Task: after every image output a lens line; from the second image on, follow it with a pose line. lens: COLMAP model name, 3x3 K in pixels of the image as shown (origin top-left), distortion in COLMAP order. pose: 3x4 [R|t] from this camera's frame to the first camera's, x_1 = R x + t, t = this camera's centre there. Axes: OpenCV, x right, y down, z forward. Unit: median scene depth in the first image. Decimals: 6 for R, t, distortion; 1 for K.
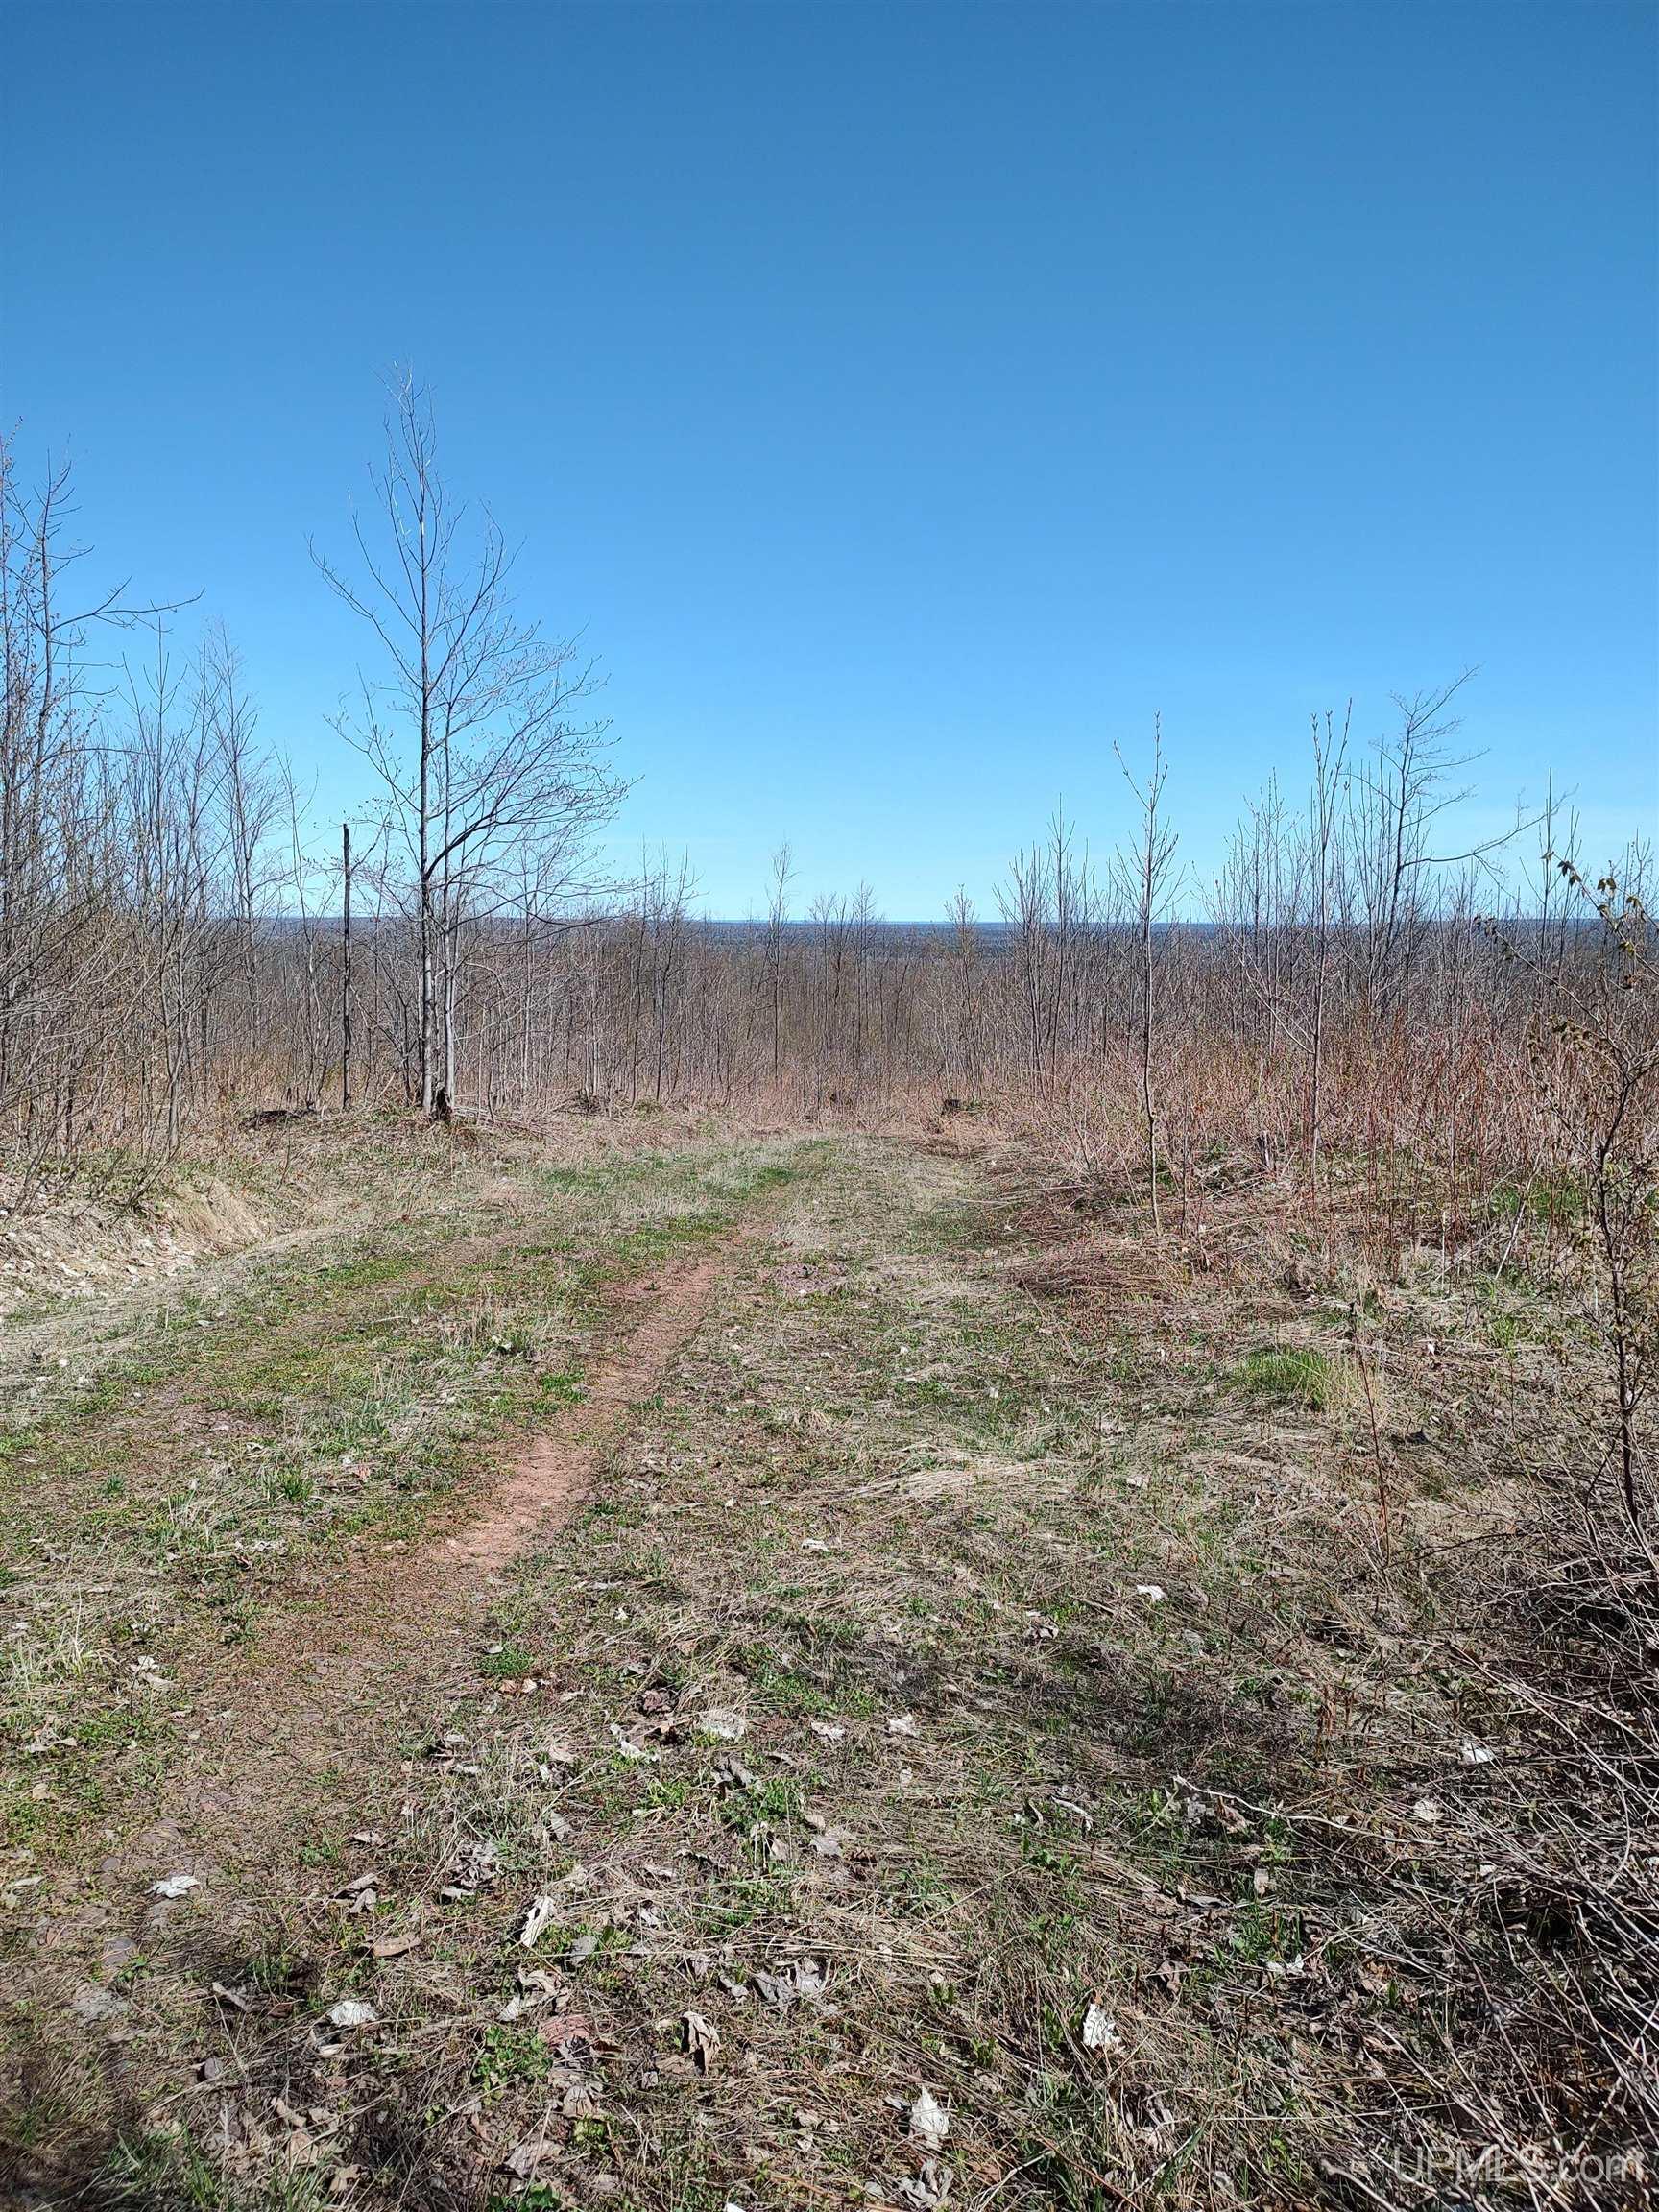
lens RADIAL K [[1567.3, 0, 821.5], [0, 1567.3, 1097.3], [0, 0, 1]] dist [0.036412, -0.027908]
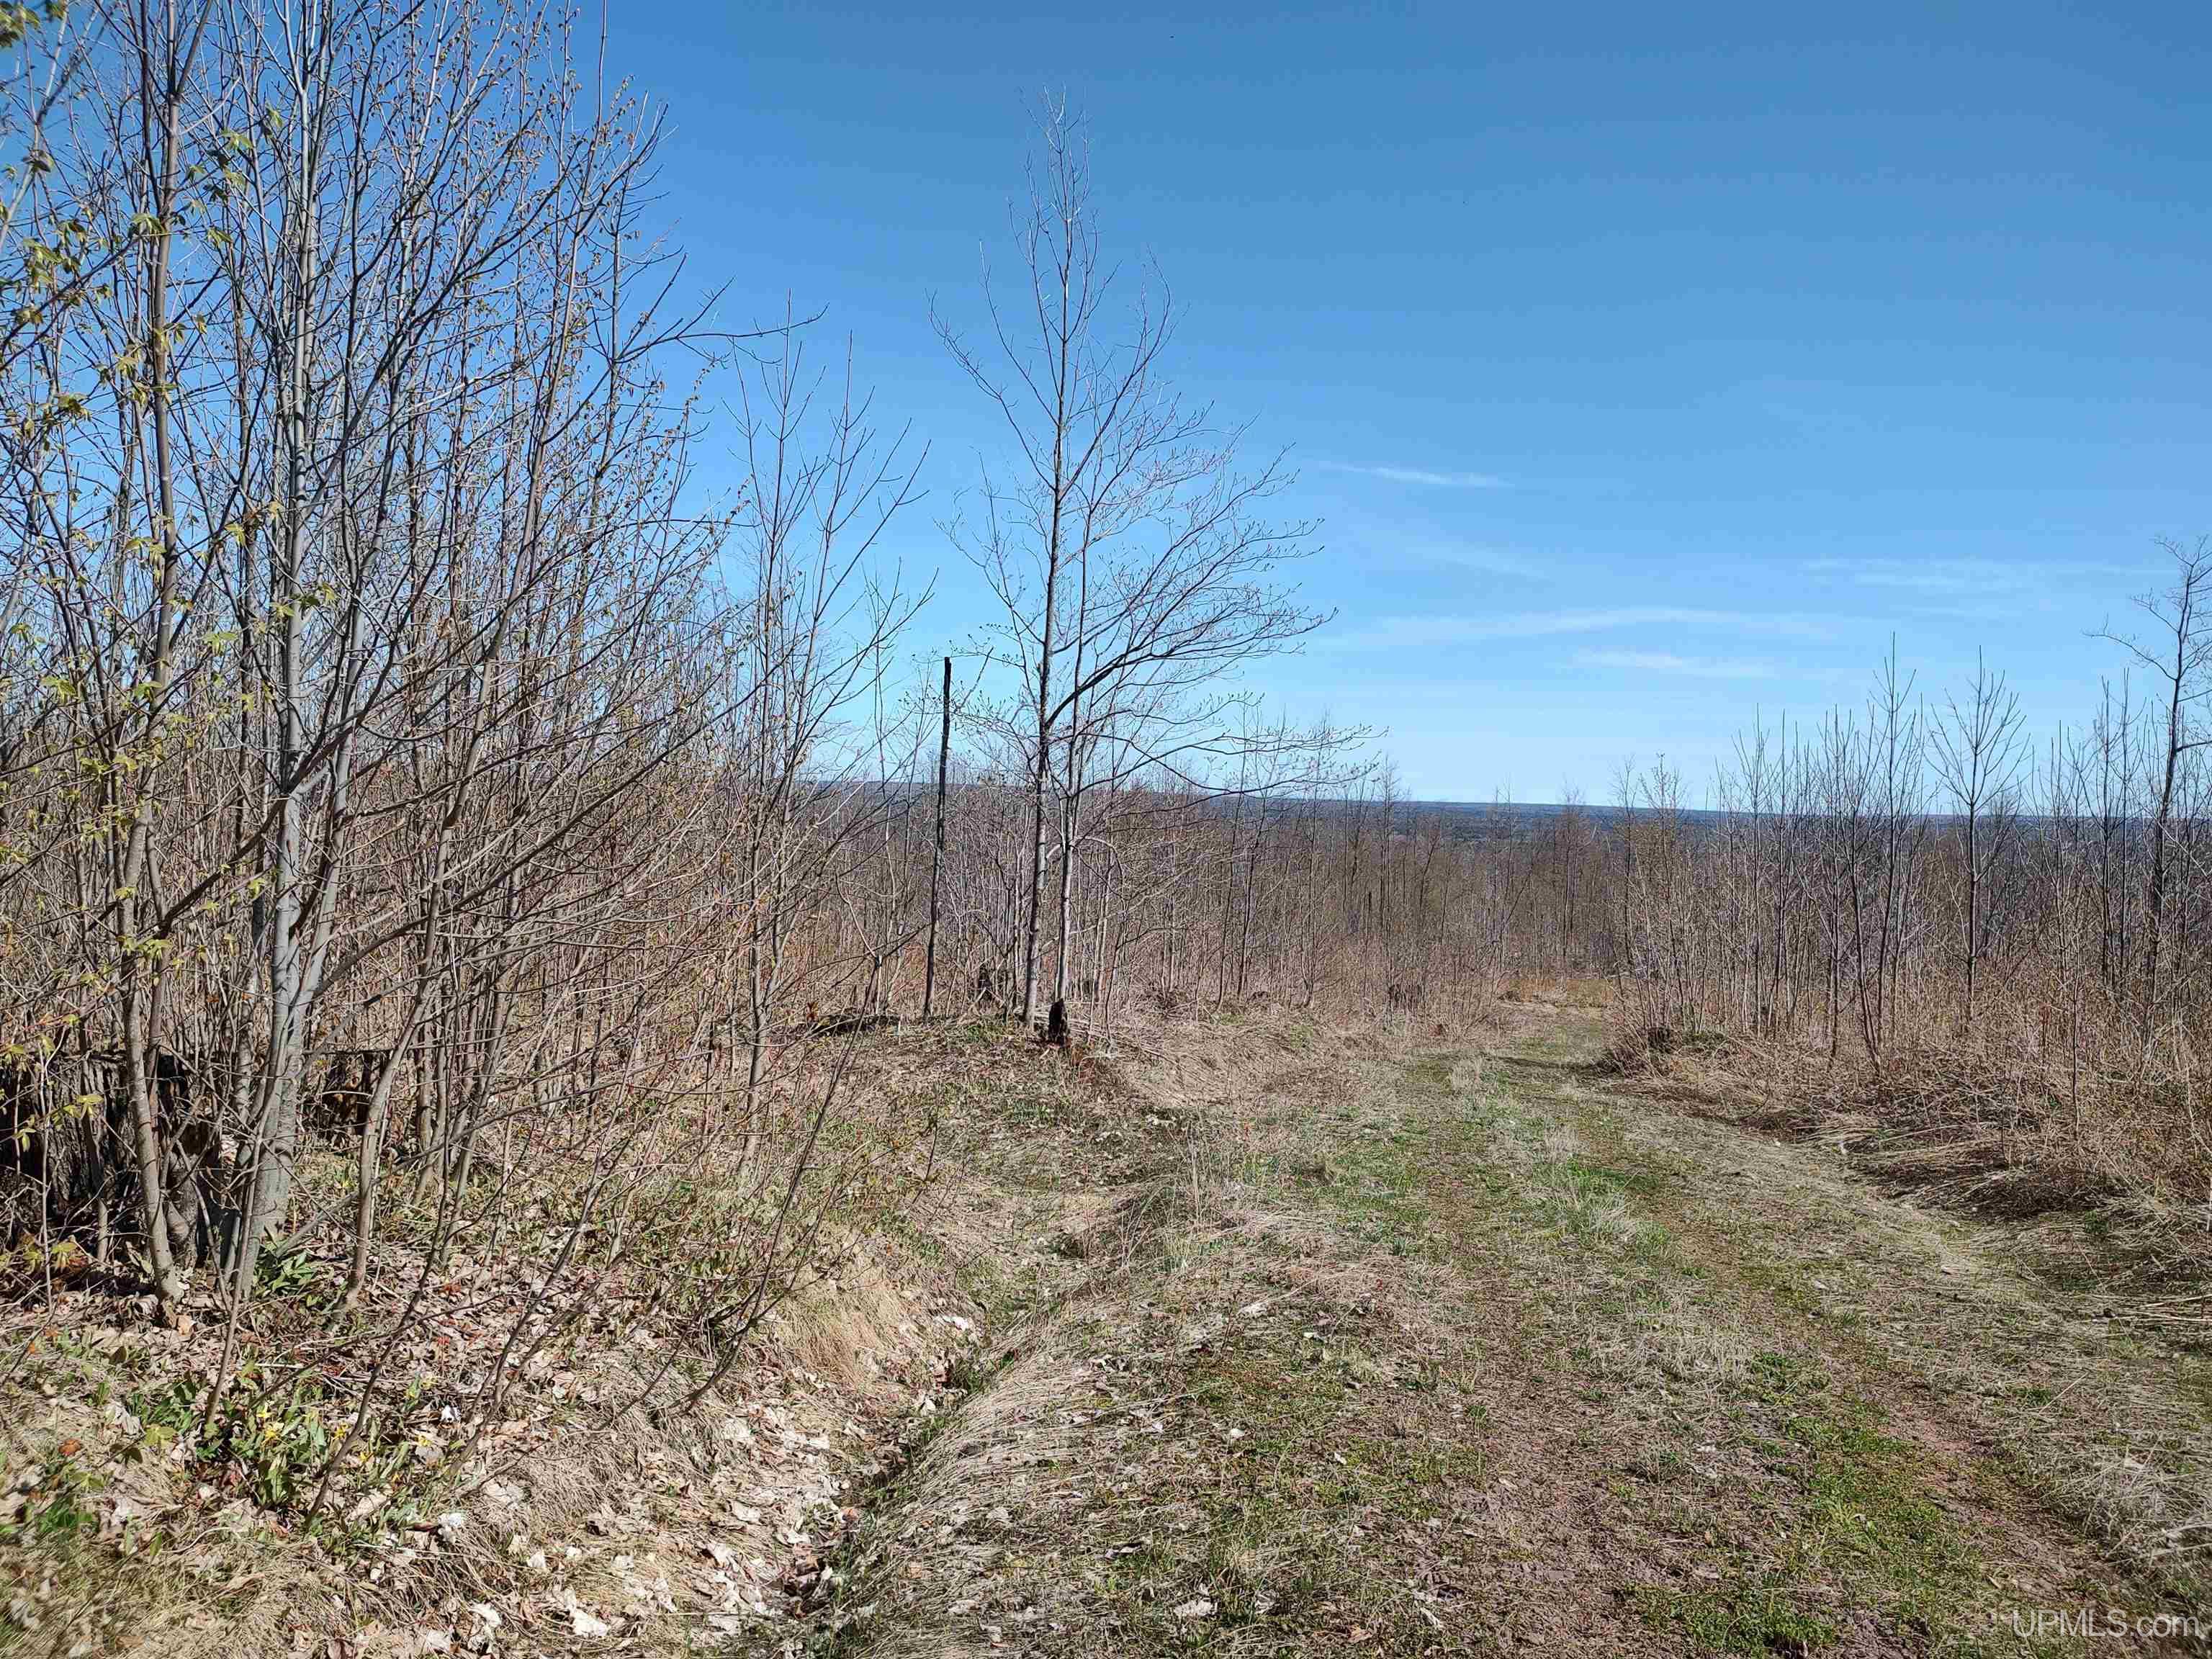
lens RADIAL K [[1567.3, 0, 1106.2], [0, 1567.3, 840.9], [0, 0, 1]] dist [0.036412, -0.027908]
pose [[0.990852, 0.031311, -0.131271, -0.119121], [-0.041961, 0.995977, -0.079172, -0.023286], [0.128264, 0.083956, 0.988180, 0.241186]]
